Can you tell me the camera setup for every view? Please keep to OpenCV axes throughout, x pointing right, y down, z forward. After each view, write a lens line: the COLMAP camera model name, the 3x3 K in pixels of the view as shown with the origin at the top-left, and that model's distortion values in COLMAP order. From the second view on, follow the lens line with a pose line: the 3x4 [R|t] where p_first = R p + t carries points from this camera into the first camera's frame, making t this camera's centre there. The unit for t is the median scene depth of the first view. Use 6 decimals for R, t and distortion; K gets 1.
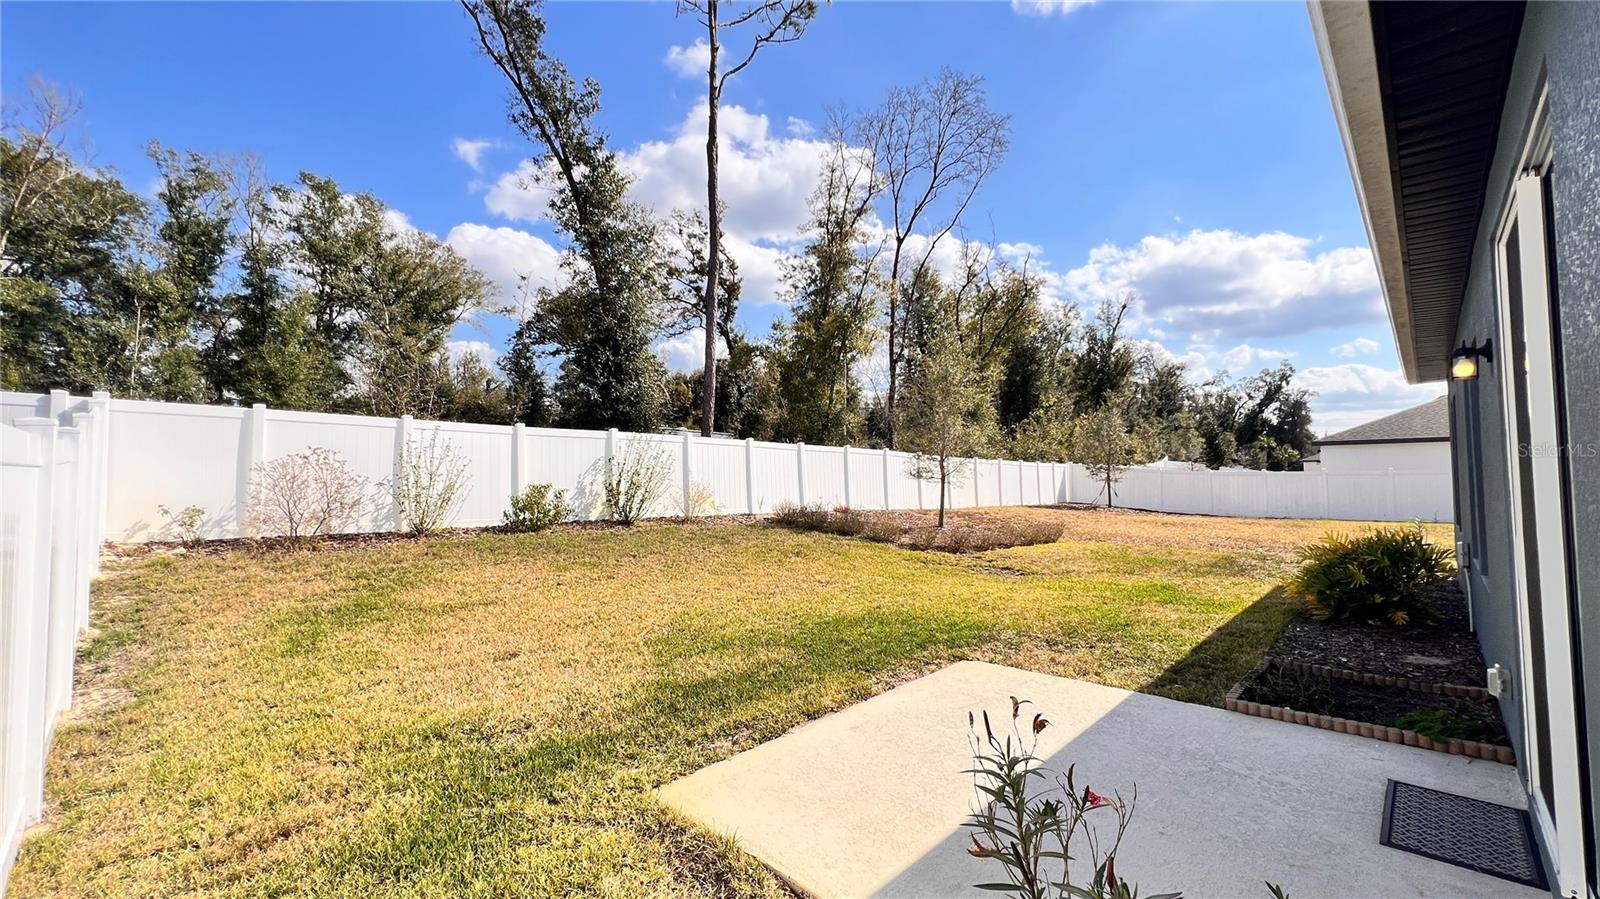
lens RADIAL K [[650.0, 0, 790.7], [0, 650.0, 445.8], [0, 0, 1]] dist [0.004403, -0.001476]
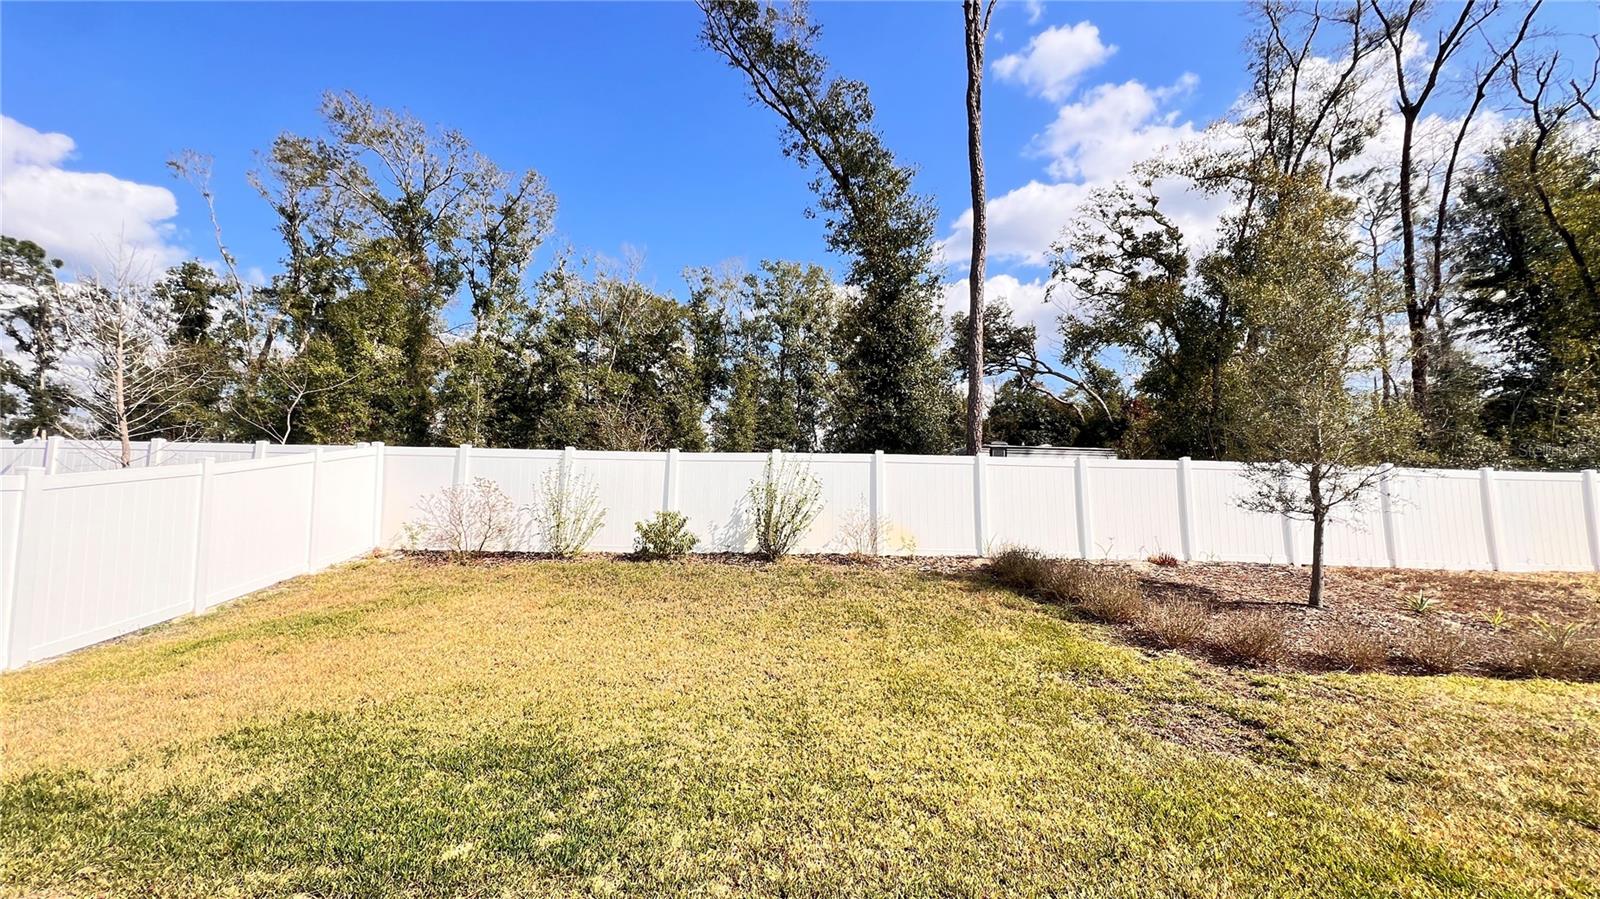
lens RADIAL K [[650.0, 0, 799.8], [0, 650.0, 448.3], [0, 0, 1]] dist [0.004403, -0.001476]
pose [[0.704522, -0.056227, -0.707452, 0.281493], [0.025424, 0.998216, -0.054018, 0.015796], [0.709227, 0.020071, 0.704694, 0.306003]]
